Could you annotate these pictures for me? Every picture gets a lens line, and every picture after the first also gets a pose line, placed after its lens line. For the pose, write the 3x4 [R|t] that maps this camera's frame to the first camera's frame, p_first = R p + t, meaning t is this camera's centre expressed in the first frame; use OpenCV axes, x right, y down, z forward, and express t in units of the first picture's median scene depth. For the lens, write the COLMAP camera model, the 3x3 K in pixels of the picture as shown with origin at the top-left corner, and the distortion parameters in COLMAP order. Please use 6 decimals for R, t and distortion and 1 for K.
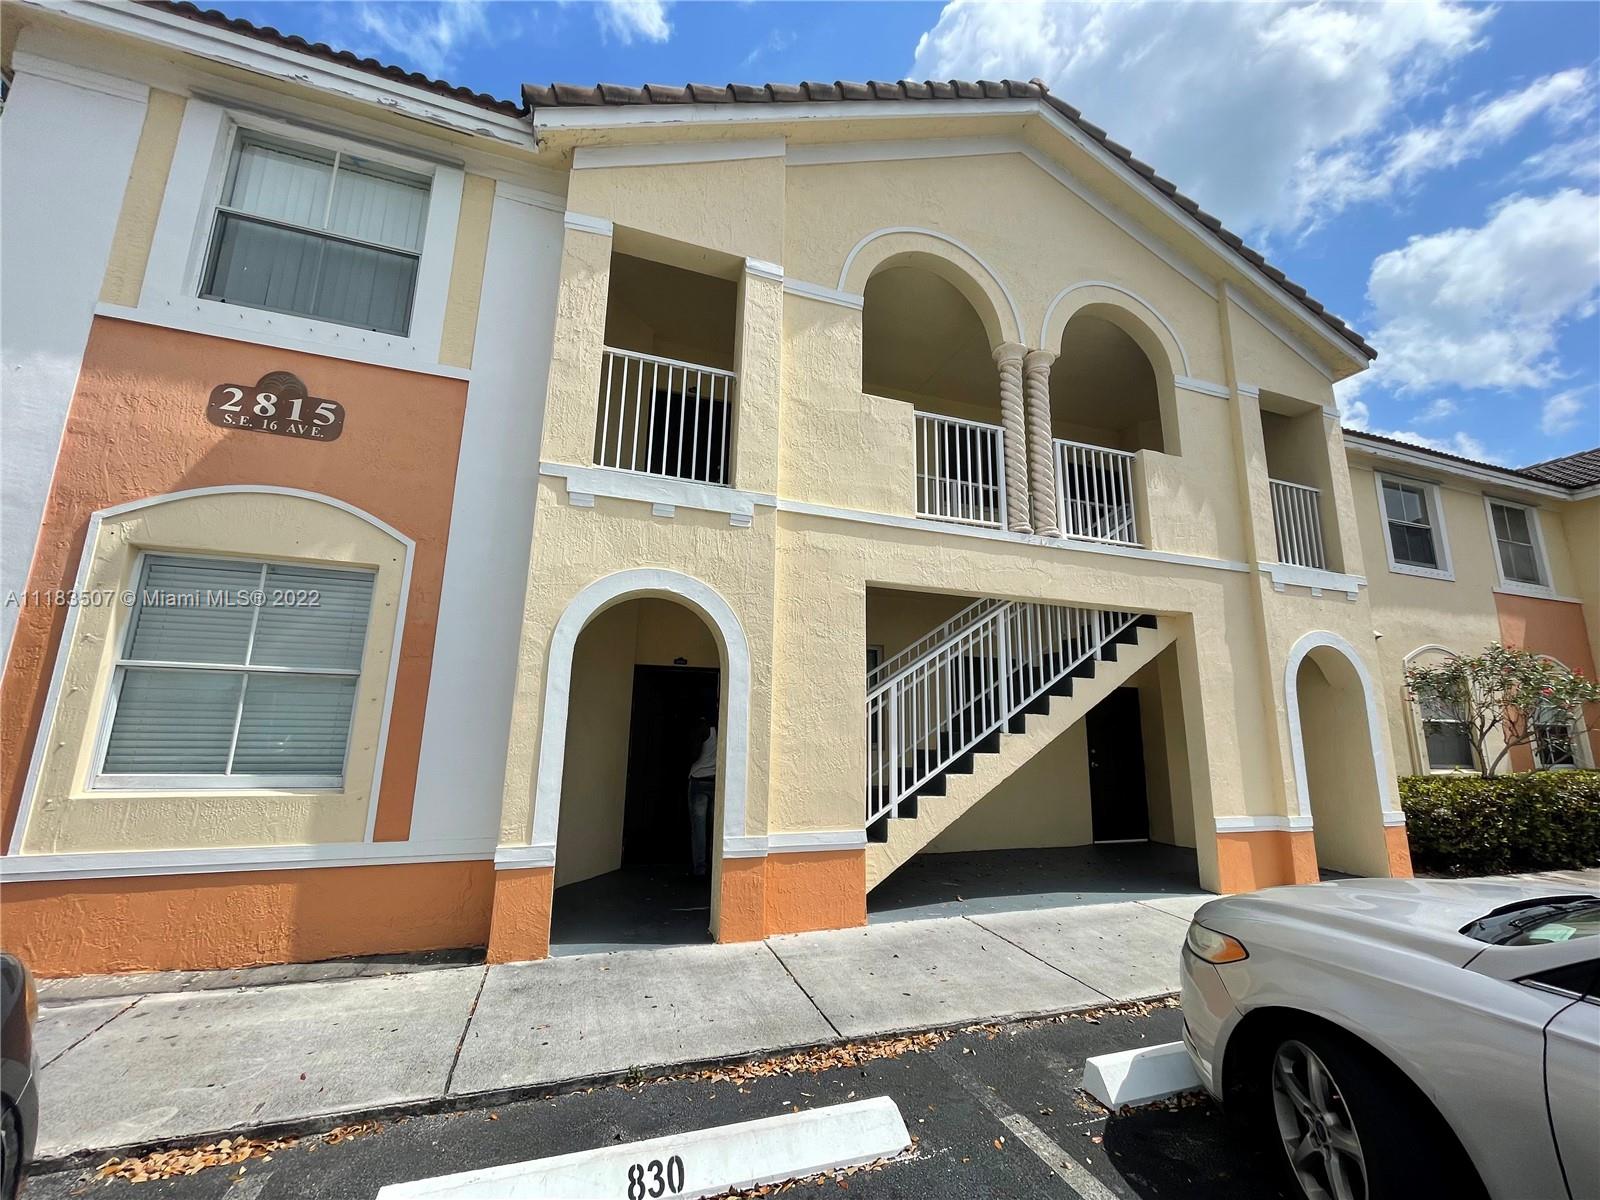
lens RADIAL K [[646.0, 0, 801.5], [0, 646.0, 599.9], [0, 0, 1]] dist [-0.002601, 0.000532]
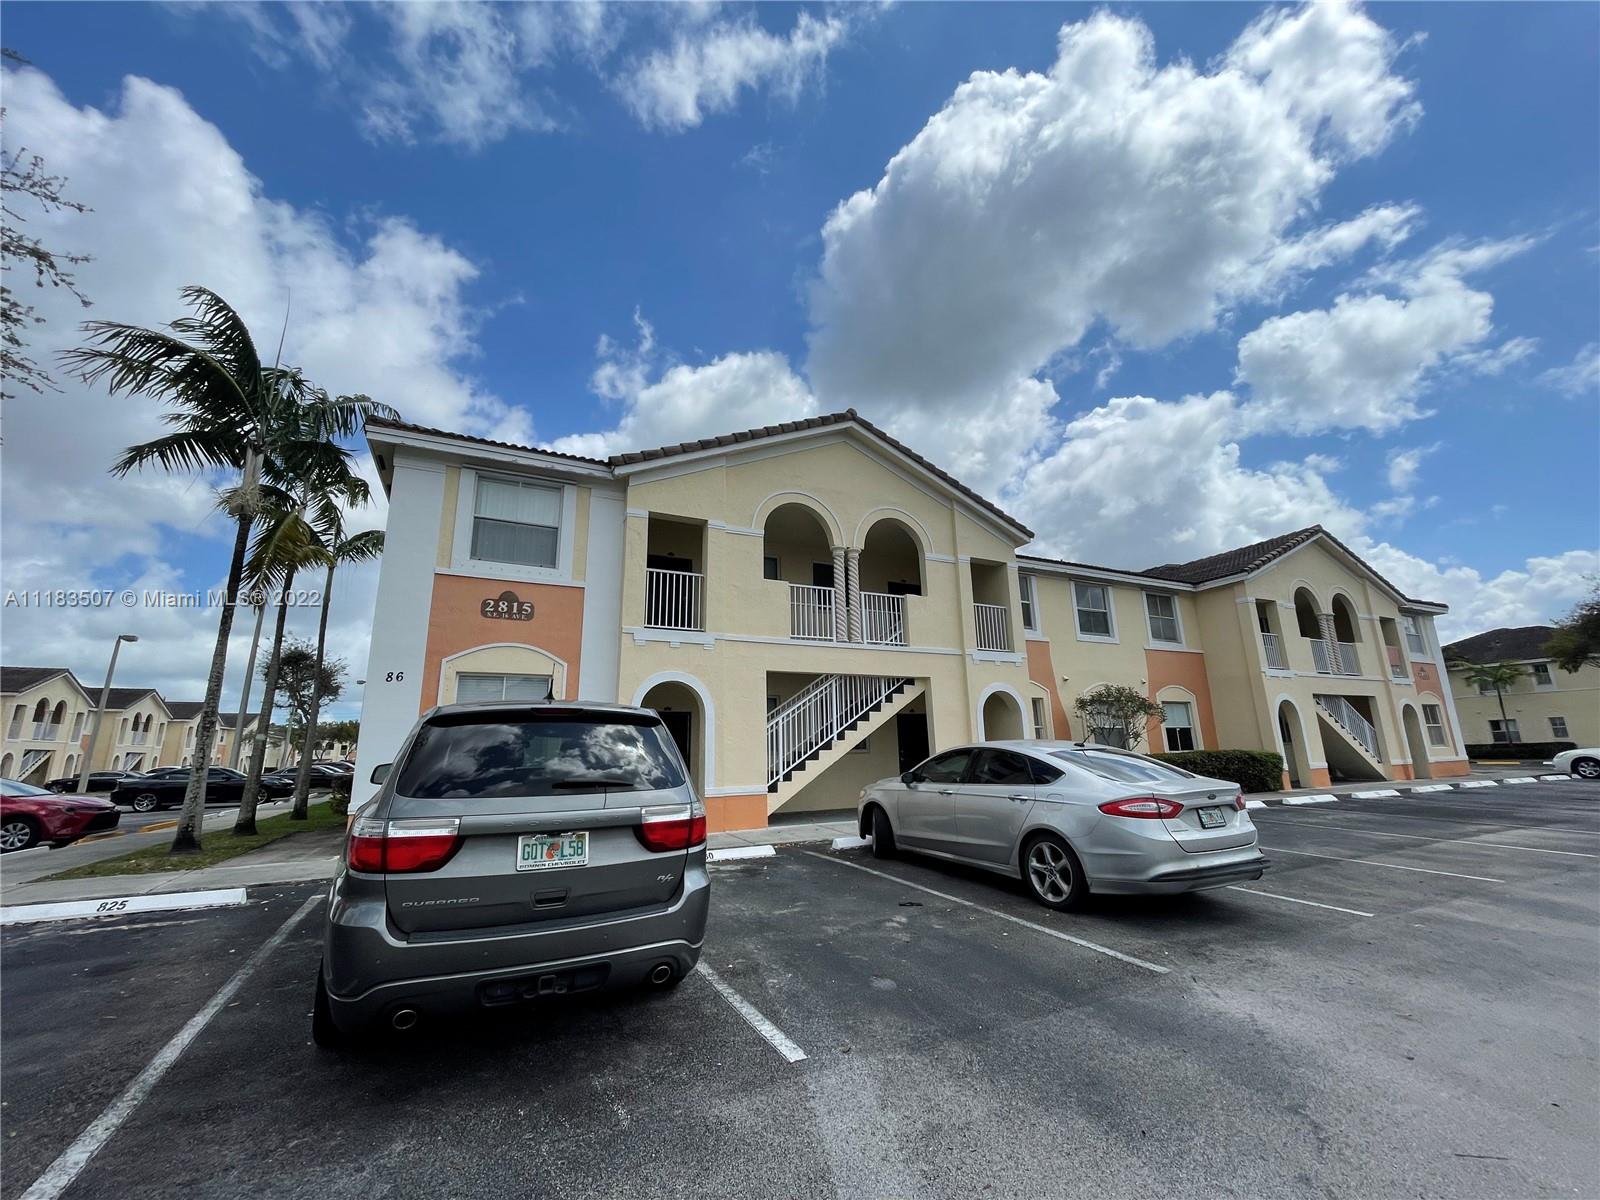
lens RADIAL K [[646.0, 0, 801.5], [0, 646.0, 599.9], [0, 0, 1]] dist [-0.002601, 0.000532]
pose [[0.991410, -0.009391, 0.130449, -0.054824], [0.014423, 0.999186, -0.037680, -0.161734], [-0.129989, 0.039238, 0.990739, -1.020814]]
